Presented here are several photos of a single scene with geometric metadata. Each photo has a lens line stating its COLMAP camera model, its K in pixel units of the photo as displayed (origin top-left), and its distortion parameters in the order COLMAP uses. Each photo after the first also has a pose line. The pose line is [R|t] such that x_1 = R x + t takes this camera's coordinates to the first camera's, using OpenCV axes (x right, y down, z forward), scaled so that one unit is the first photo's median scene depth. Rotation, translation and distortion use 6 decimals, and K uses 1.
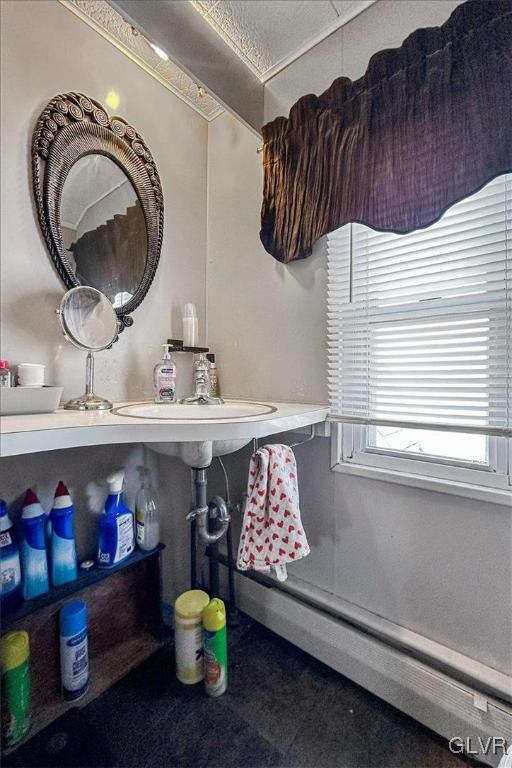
lens RADIAL K [[349.5, 0, 256.0], [0, 349.5, 384.0], [0, 0, 1]] dist [-0.002272, 0.000553]
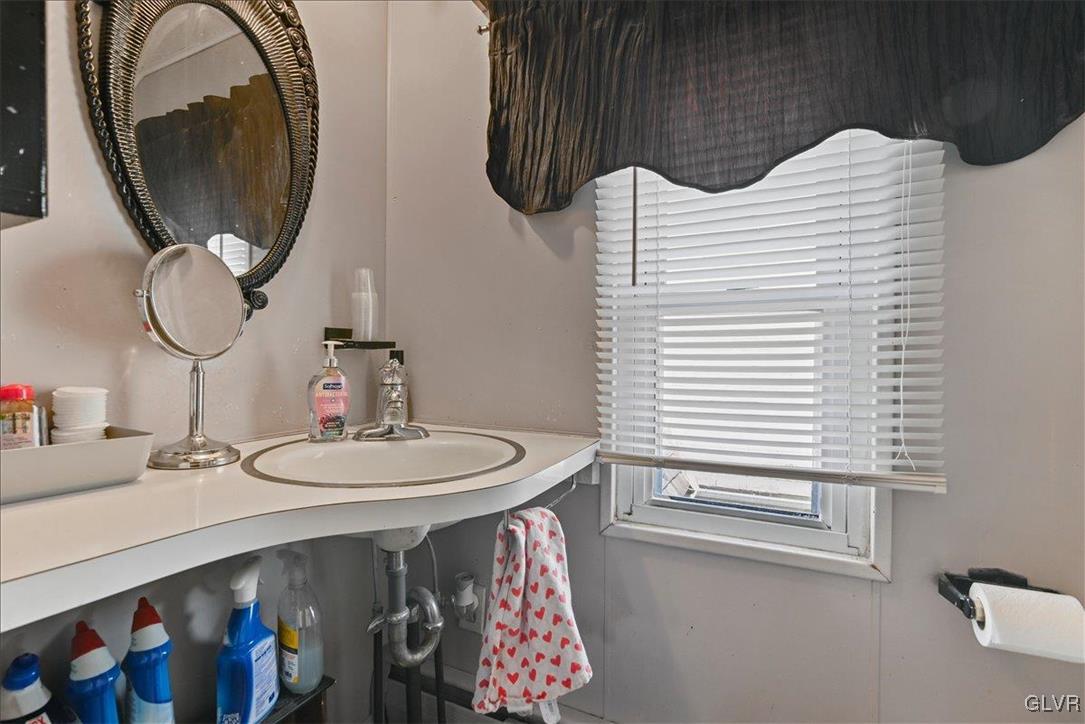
lens RADIAL K [[539.9, 0, 541.0], [0, 539.9, 367.0], [0, 0, 1]] dist [-0.006805, 0.000881]
pose [[0.972548, -0.008101, 0.232559, -0.133647], [0.005173, 0.999900, 0.013197, -0.086727], [-0.232643, -0.011632, 0.972493, 0.034059]]
